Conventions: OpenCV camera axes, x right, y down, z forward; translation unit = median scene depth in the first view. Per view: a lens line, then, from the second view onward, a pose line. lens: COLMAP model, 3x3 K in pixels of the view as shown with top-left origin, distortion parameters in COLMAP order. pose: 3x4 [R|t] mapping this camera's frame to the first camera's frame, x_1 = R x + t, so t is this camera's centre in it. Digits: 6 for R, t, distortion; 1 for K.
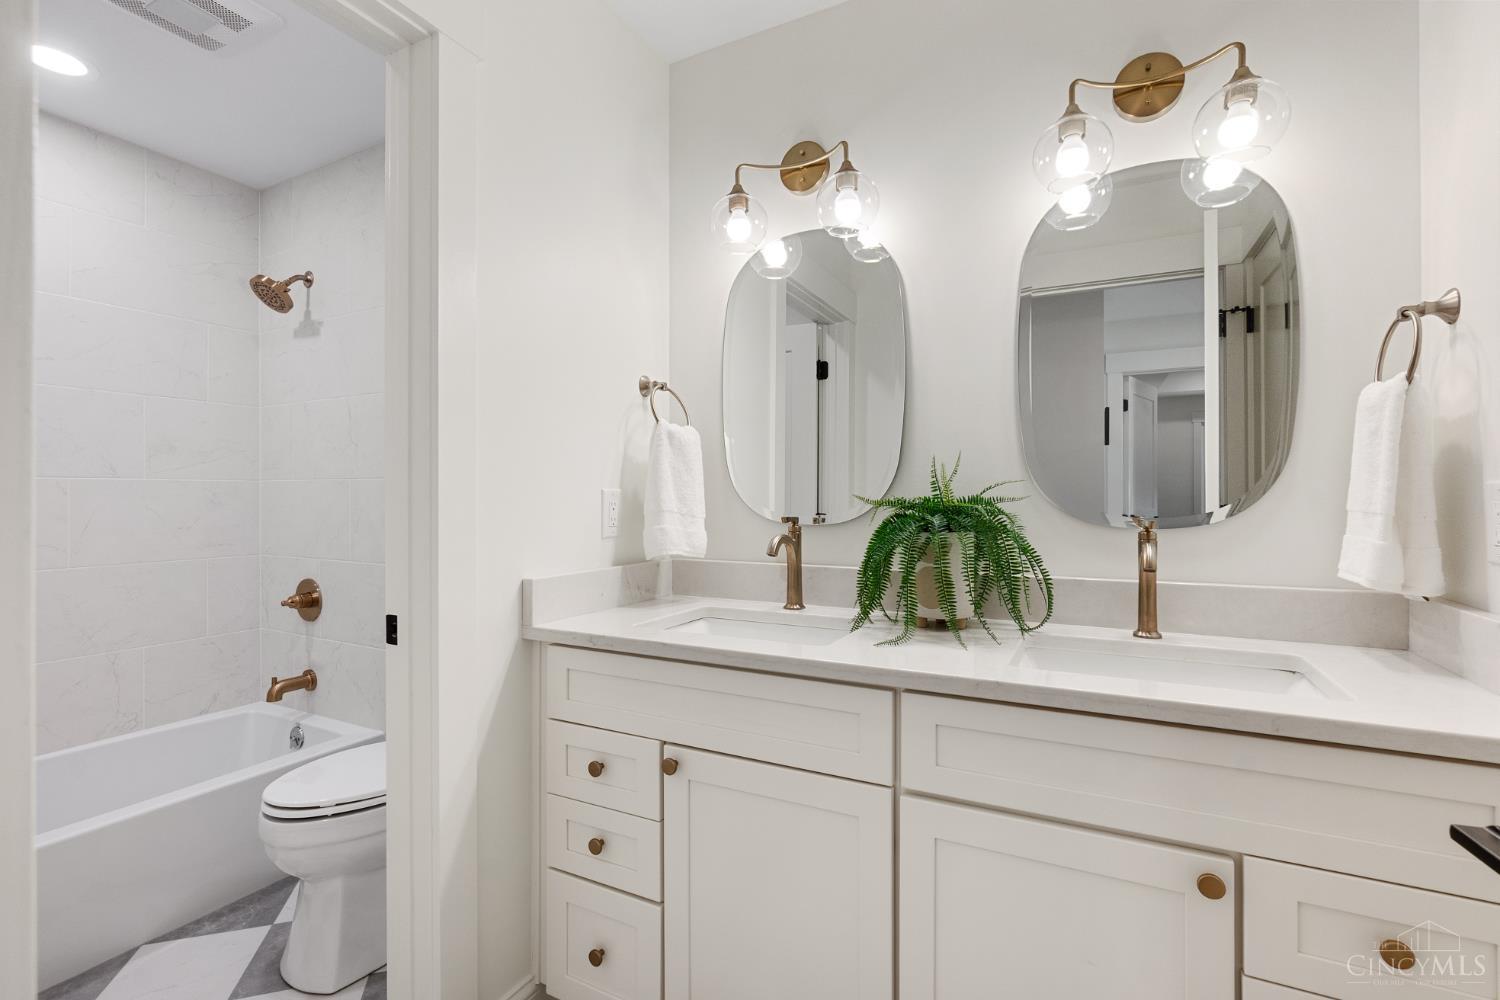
lens RADIAL K [[684.5, 0, 750.0], [0, 684.5, 504.0], [0, 0, 1]] dist [-0.014292, 0.001257]
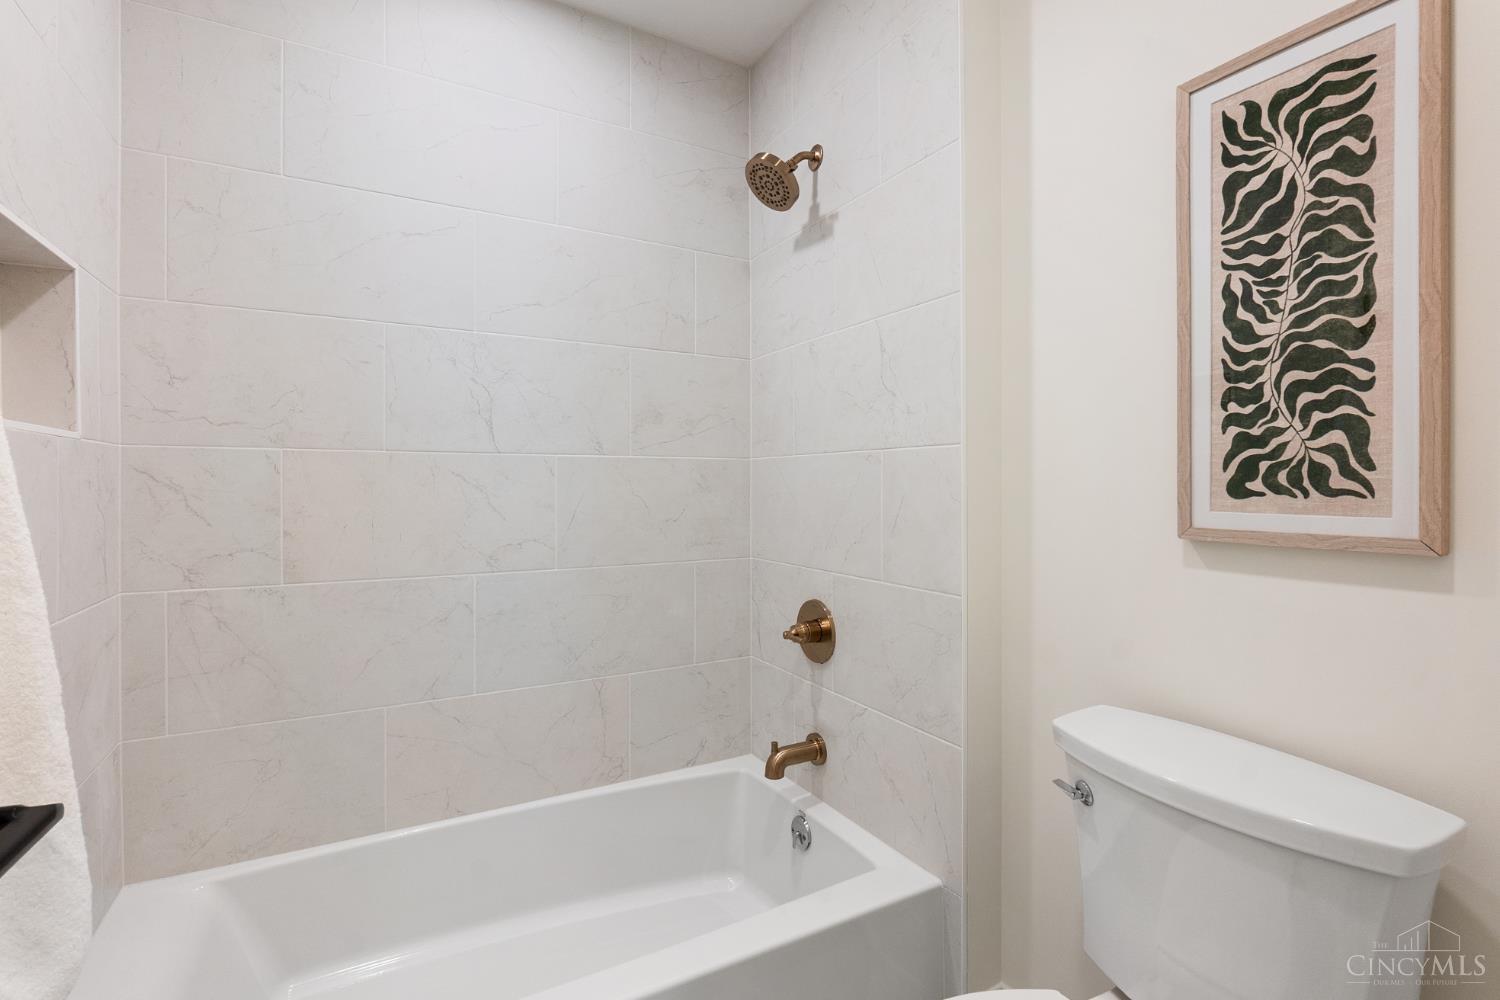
lens RADIAL K [[684.5, 0, 749.1], [0, 684.5, 493.7], [0, 0, 1]] dist [-0.014292, 0.001257]
pose [[0.841462, 0.005862, -0.540285, -0.339710], [-0.002233, 0.999970, 0.007373, -0.000423], [0.540312, -0.004998, 0.841450, 0.394265]]
